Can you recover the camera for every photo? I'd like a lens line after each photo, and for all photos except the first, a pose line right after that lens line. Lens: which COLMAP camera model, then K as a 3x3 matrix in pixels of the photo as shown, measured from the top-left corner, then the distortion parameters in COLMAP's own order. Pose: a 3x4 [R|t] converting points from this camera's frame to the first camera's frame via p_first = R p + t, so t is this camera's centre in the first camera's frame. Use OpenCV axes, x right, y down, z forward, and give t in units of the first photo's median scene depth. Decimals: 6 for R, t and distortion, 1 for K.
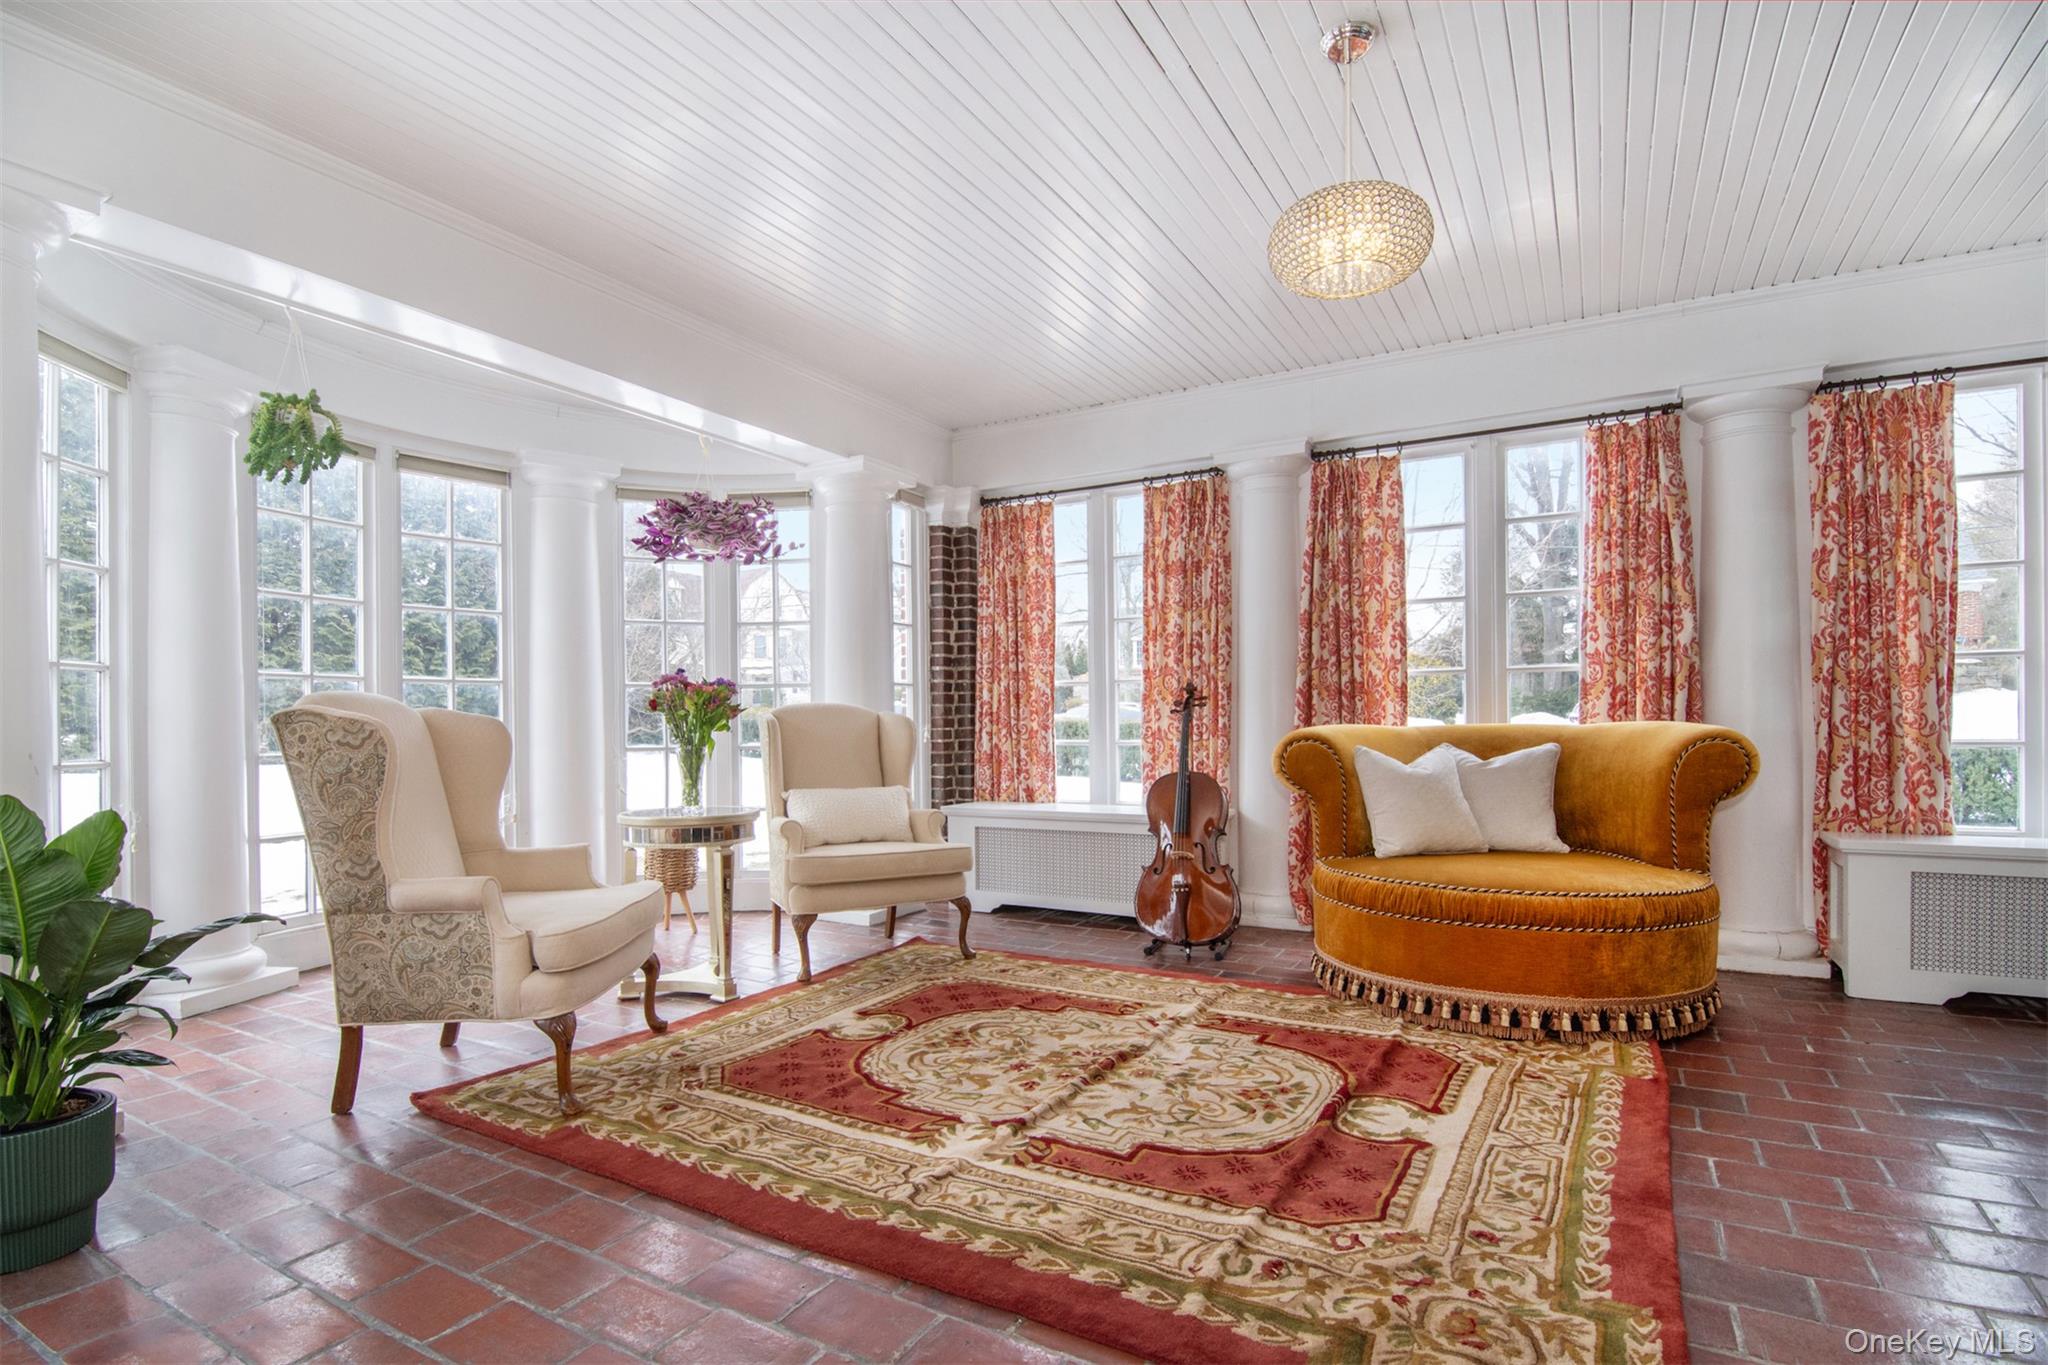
lens RADIAL K [[989.3, 0, 1005.8], [0, 989.3, 722.4], [0, 0, 1]] dist [-0.019843, -0.003588]
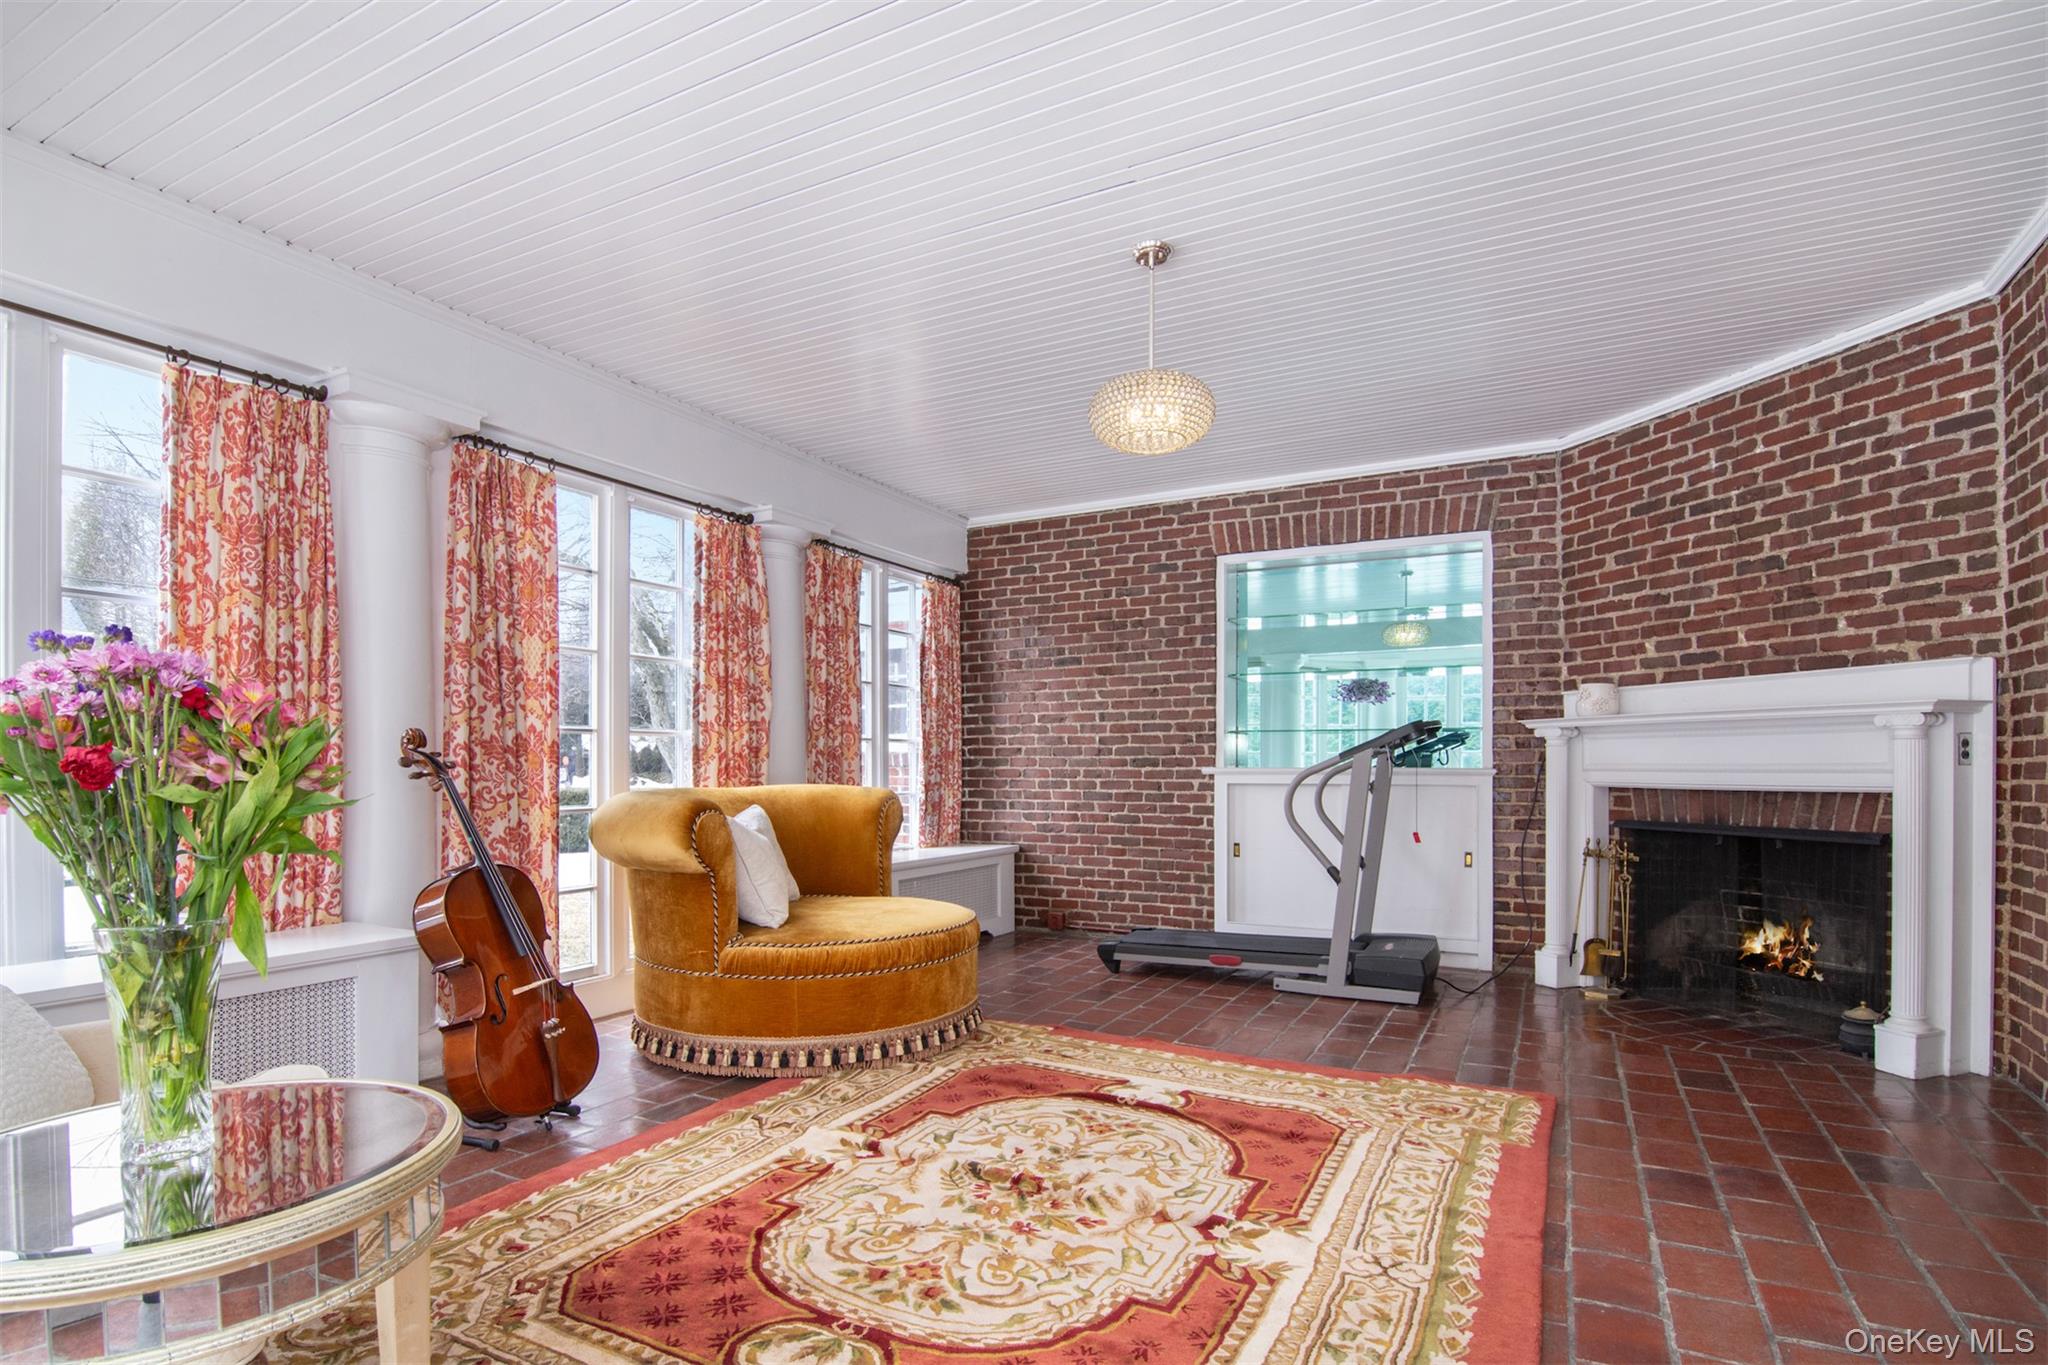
lens RADIAL K [[989.3, 0, 1033.0], [0, 989.3, 777.0], [0, 0, 1]] dist [-0.019843, -0.003588]
pose [[-0.027769, -0.000914, 0.999614, -0.617640], [0.004330, 0.999990, 0.001034, -0.011096], [-0.999605, 0.004357, -0.027764, 0.807899]]
